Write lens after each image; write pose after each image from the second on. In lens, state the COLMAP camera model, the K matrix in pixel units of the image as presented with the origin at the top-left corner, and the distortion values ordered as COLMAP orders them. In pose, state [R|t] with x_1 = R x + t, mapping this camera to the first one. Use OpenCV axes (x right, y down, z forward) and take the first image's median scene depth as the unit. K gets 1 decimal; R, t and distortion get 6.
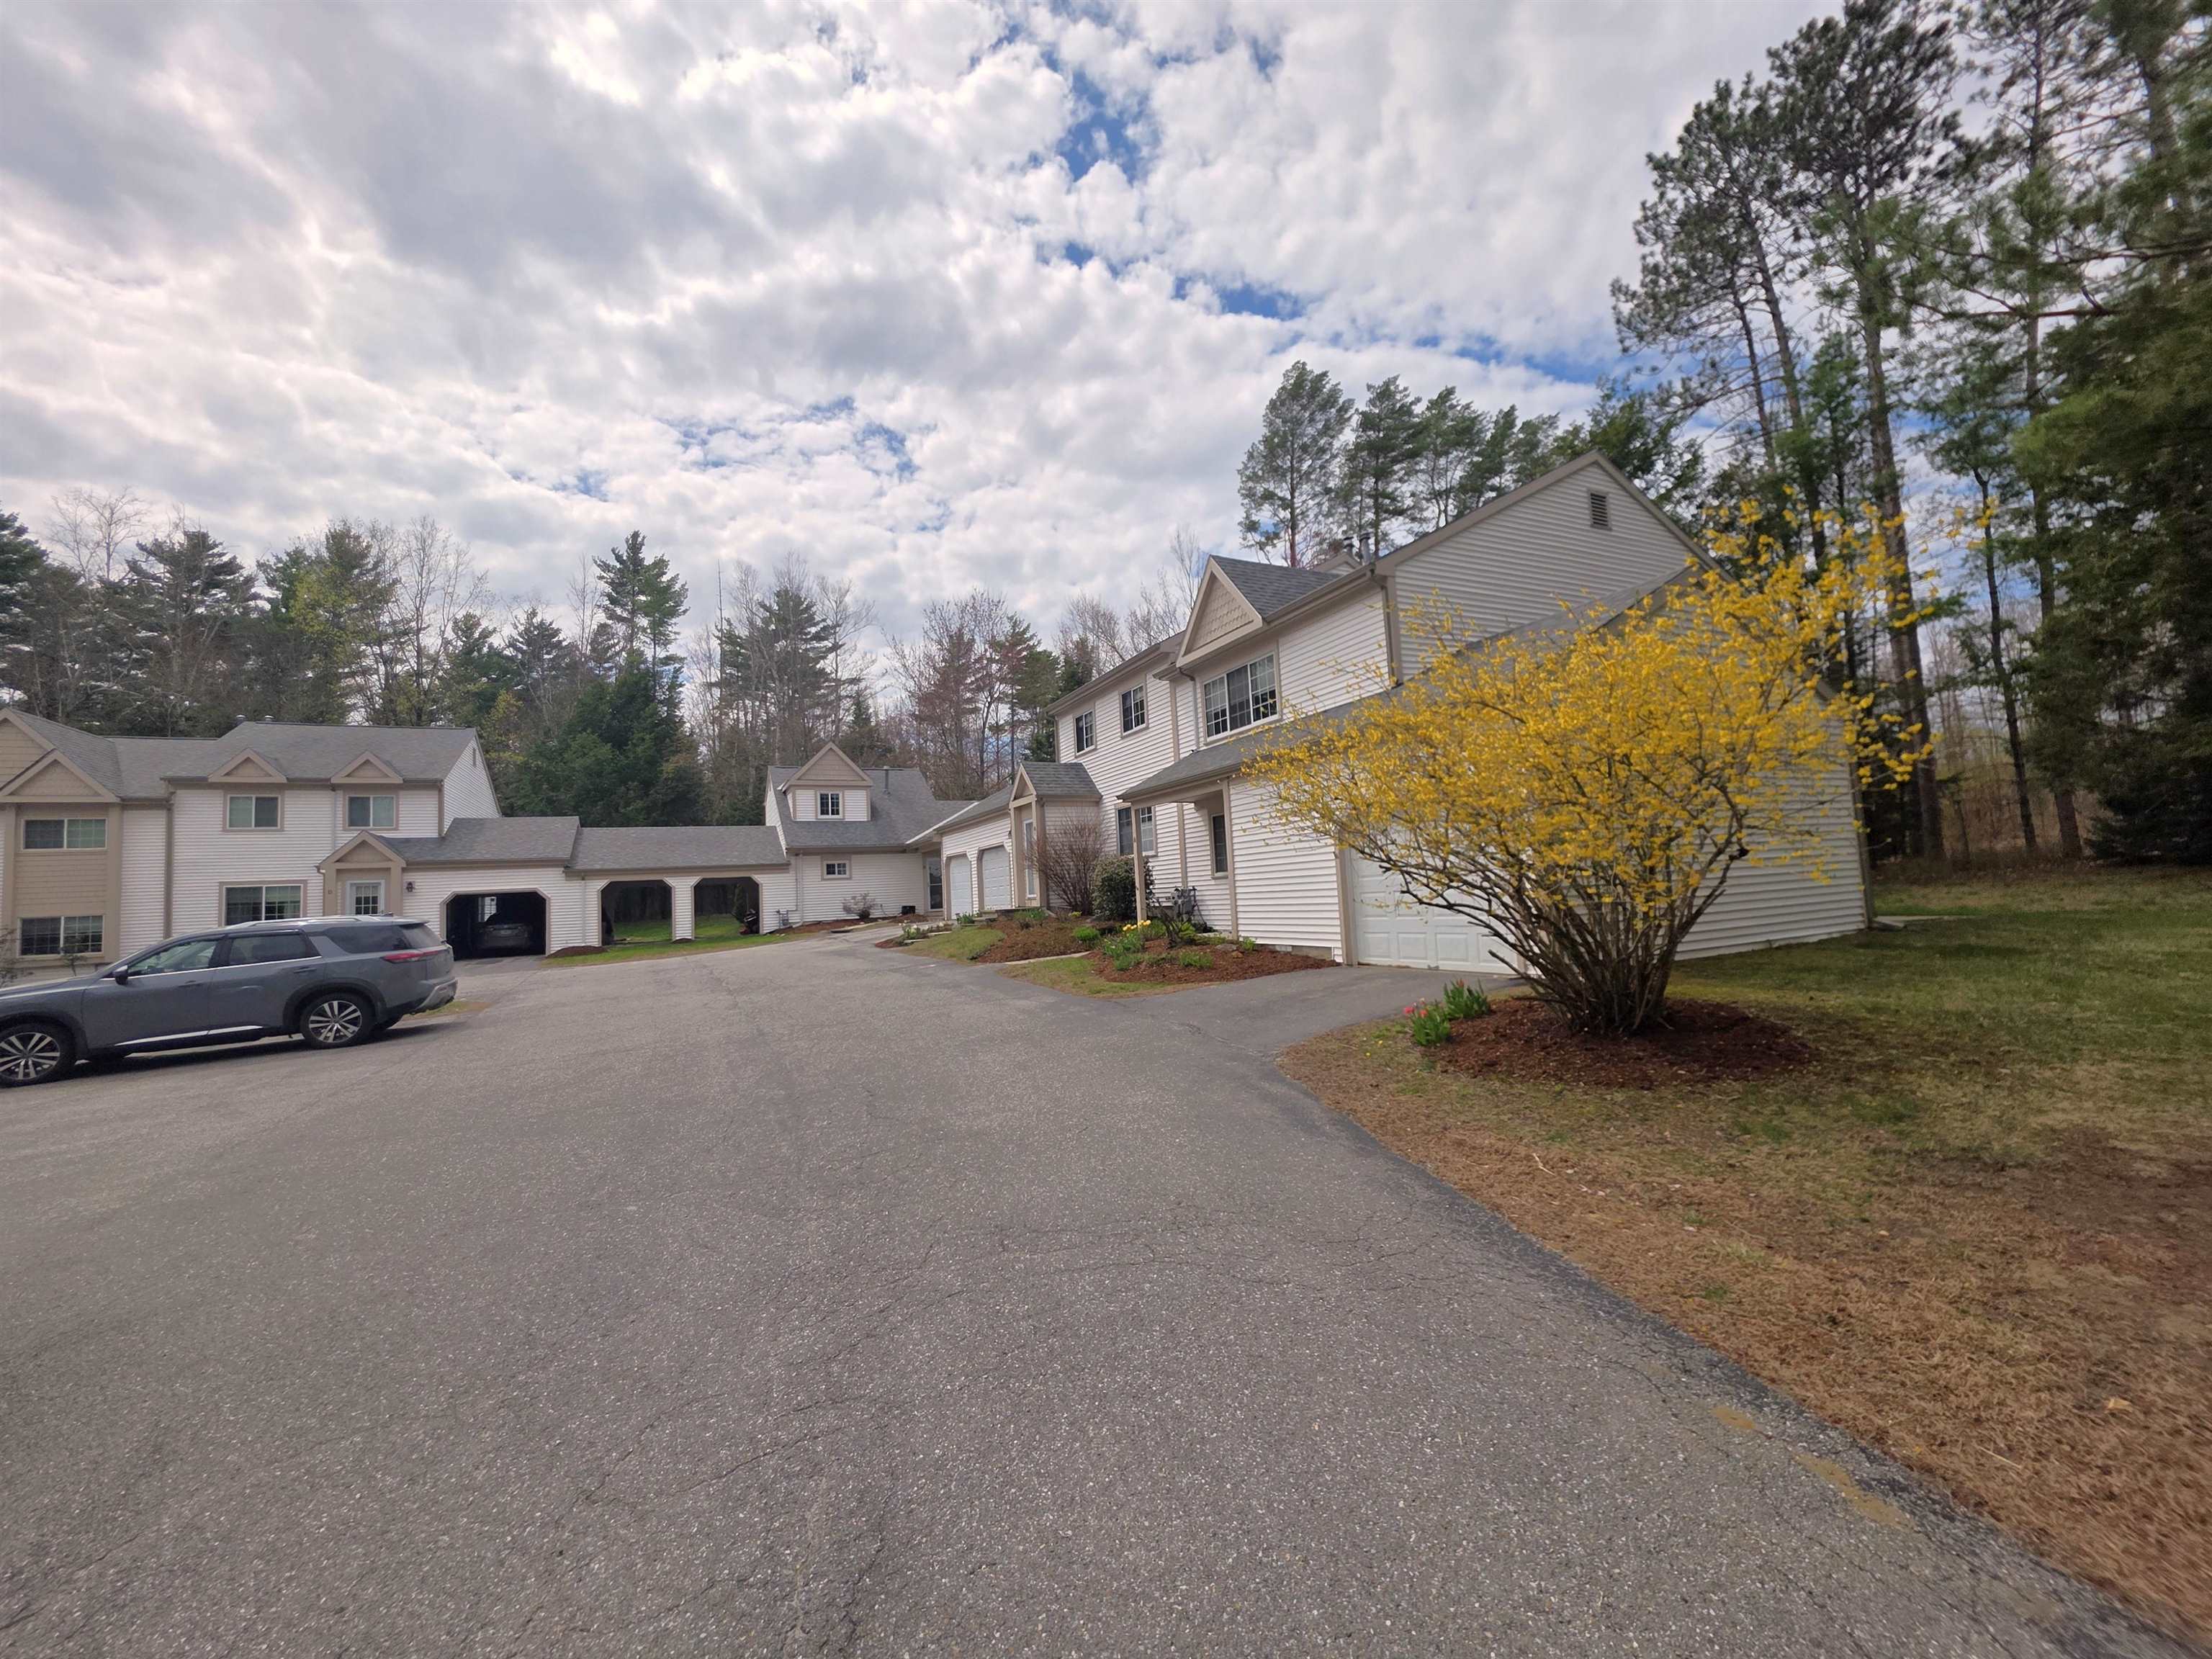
lens RADIAL K [[881.9, 0, 1108.7], [0, 881.9, 879.8], [0, 0, 1]] dist [0.003804, -0.000918]
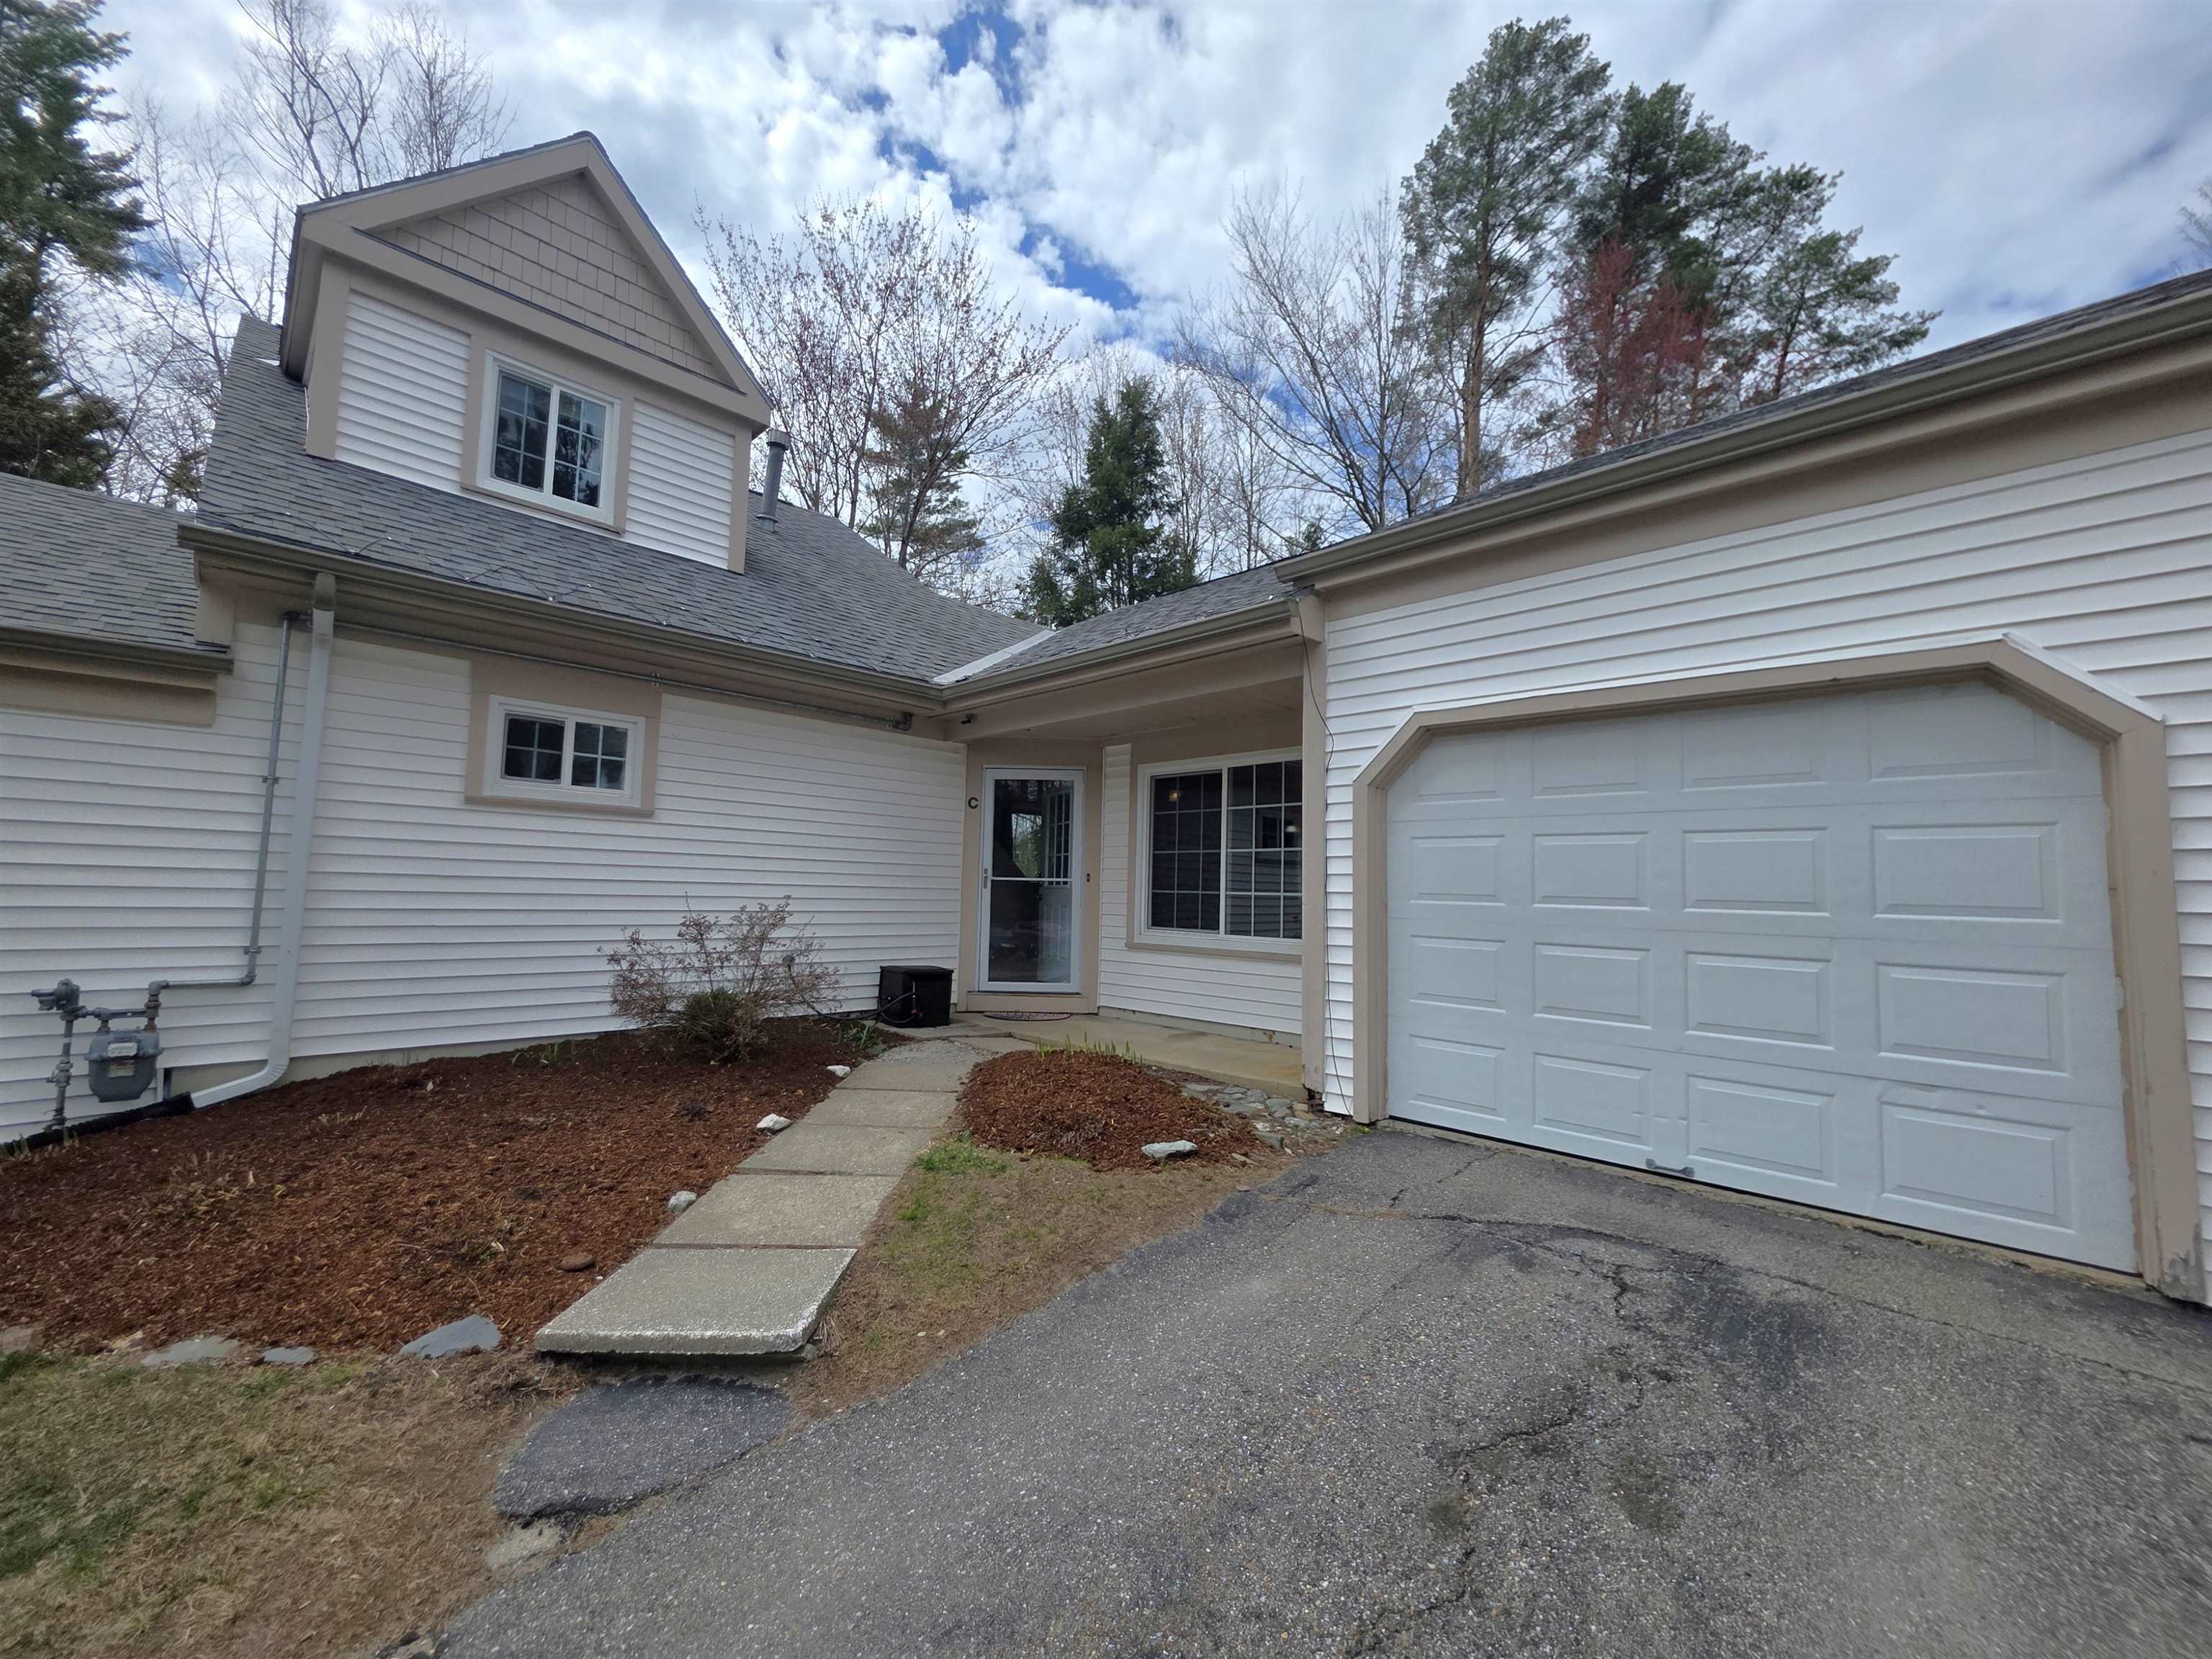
lens RADIAL K [[881.9, 0, 1101.7], [0, 881.9, 829.8], [0, 0, 1]] dist [0.003804, -0.000918]
pose [[0.939018, 0.098362, 0.329500, -0.218739], [-0.078113, 0.994181, -0.074173, 0.006998], [-0.334879, 0.043912, 0.941238, 0.658788]]
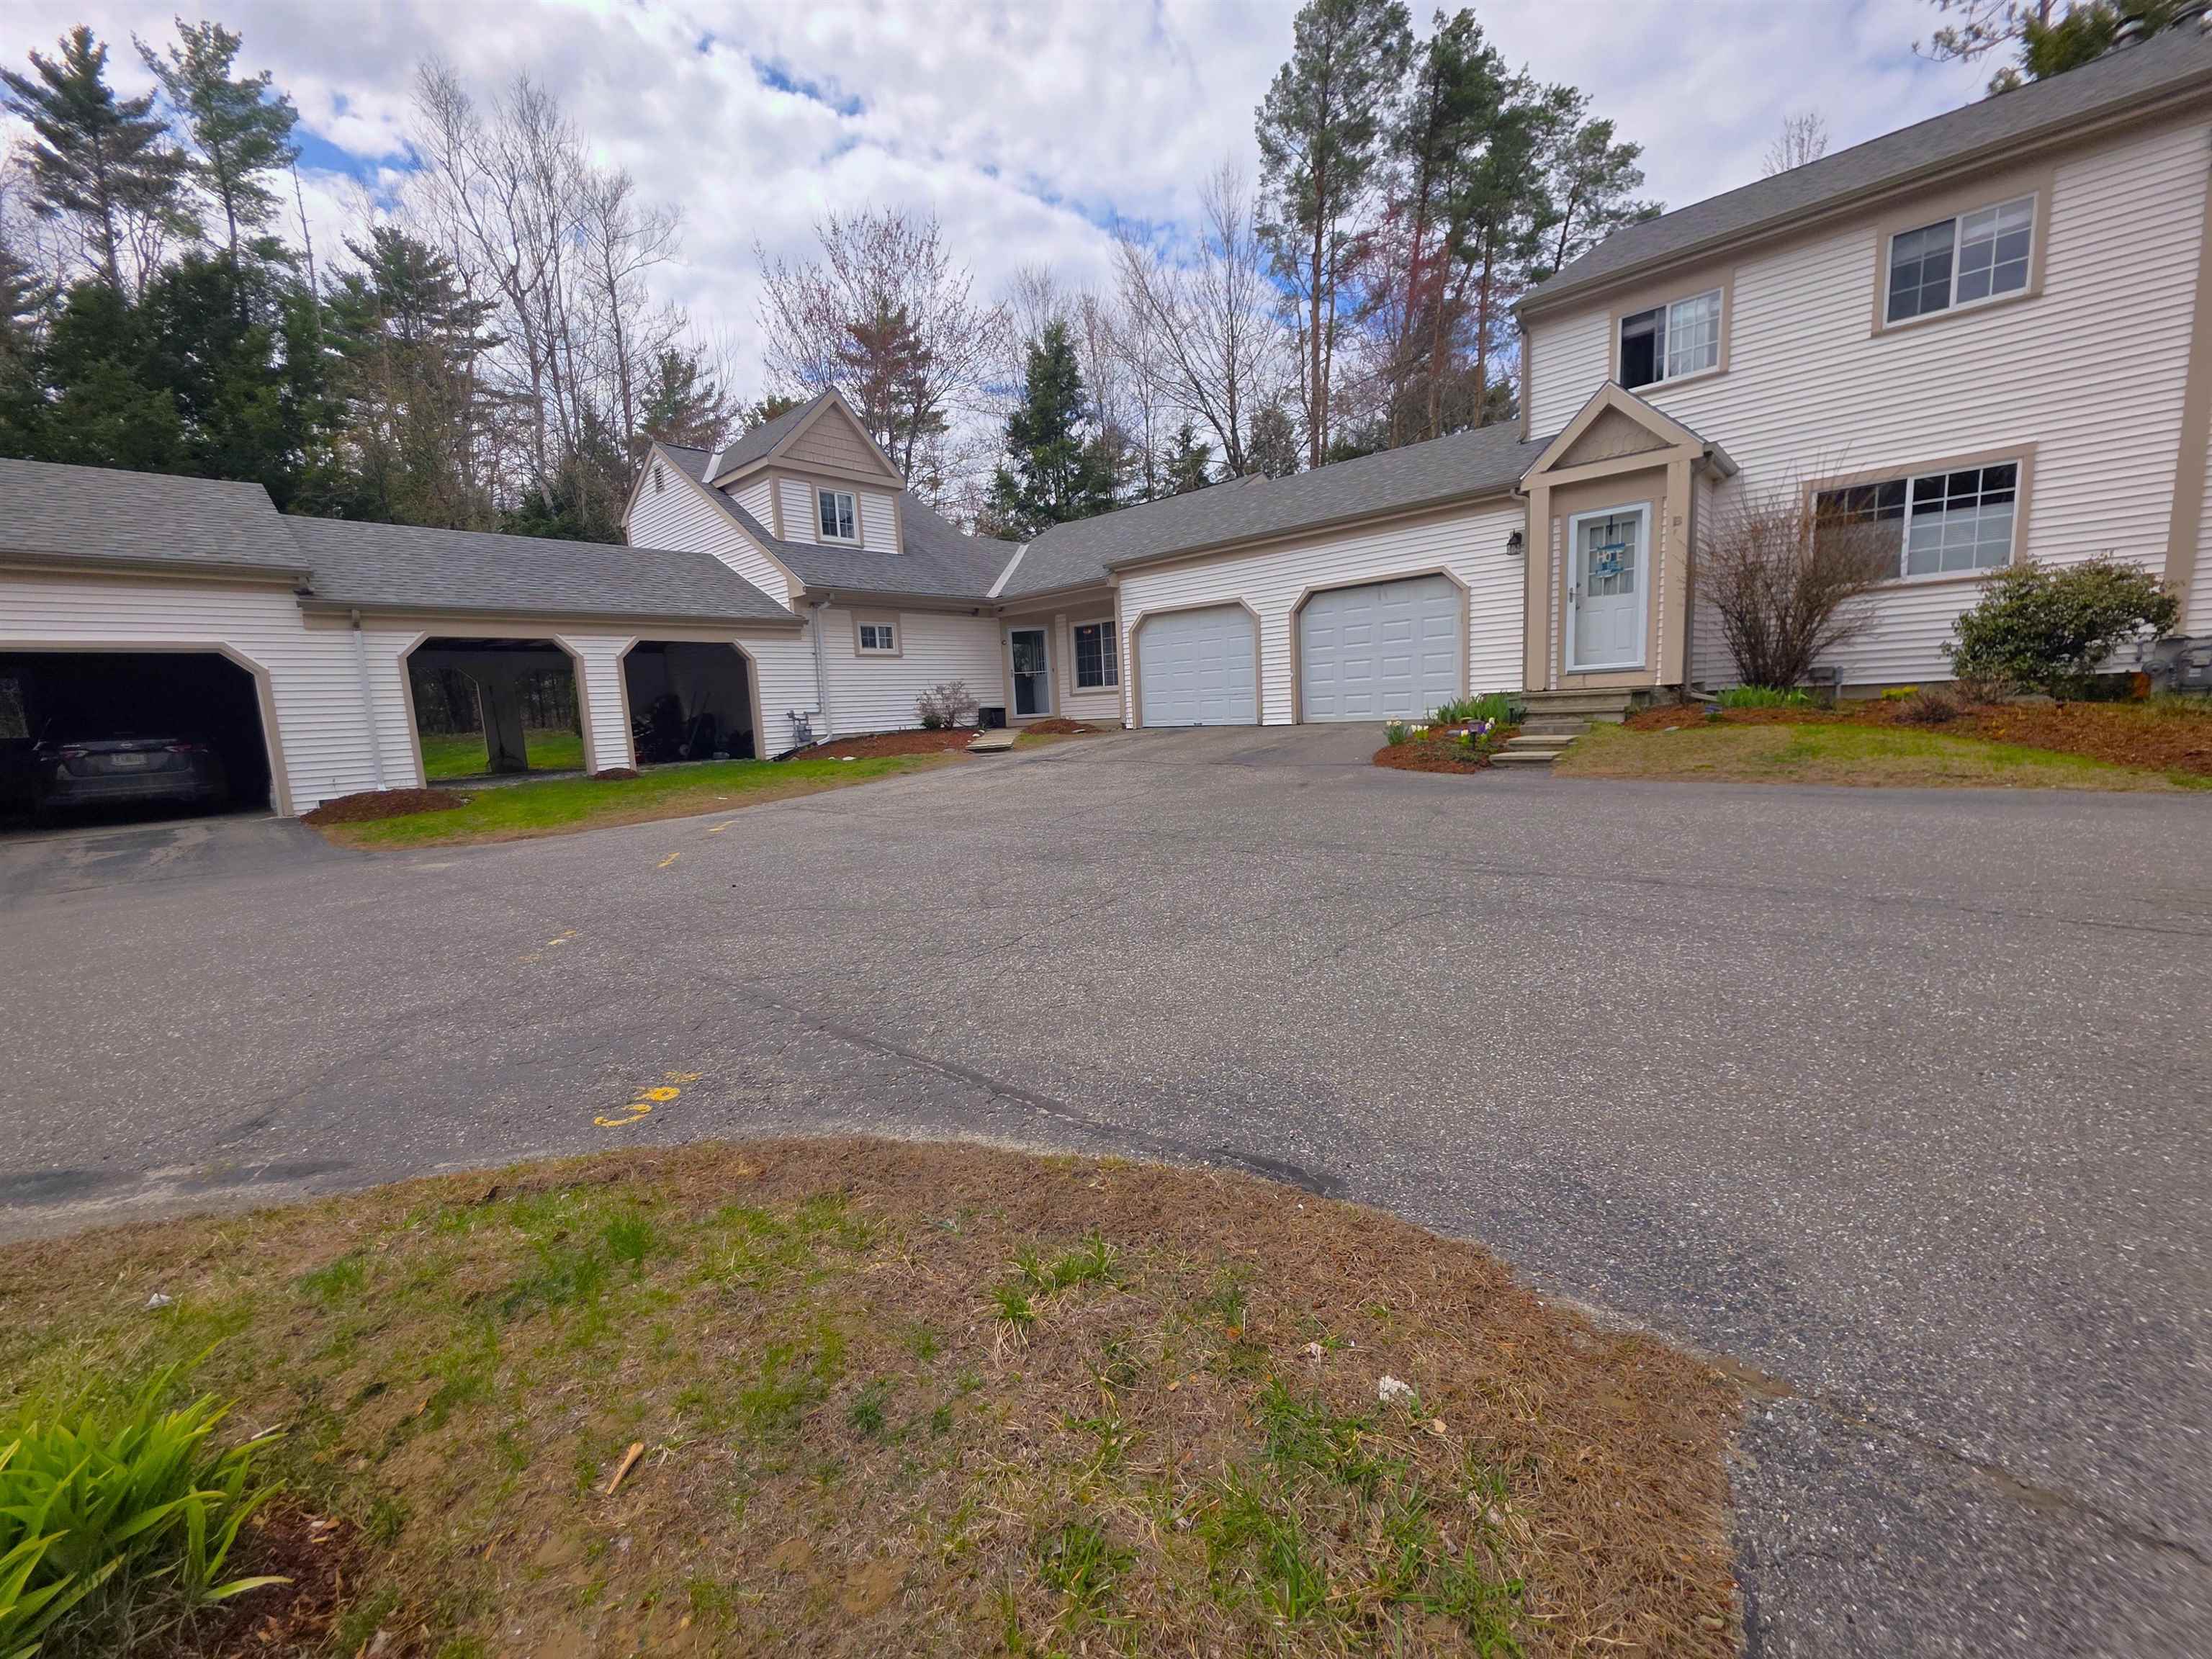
lens RADIAL K [[881.9, 0, 1098.3], [0, 881.9, 829.9], [0, 0, 1]] dist [0.003804, -0.000918]
pose [[0.929703, -0.044121, 0.365657, -0.319572], [-0.004333, 0.991420, 0.130645, 0.028049], [-0.368284, -0.123046, 0.921535, 0.361433]]
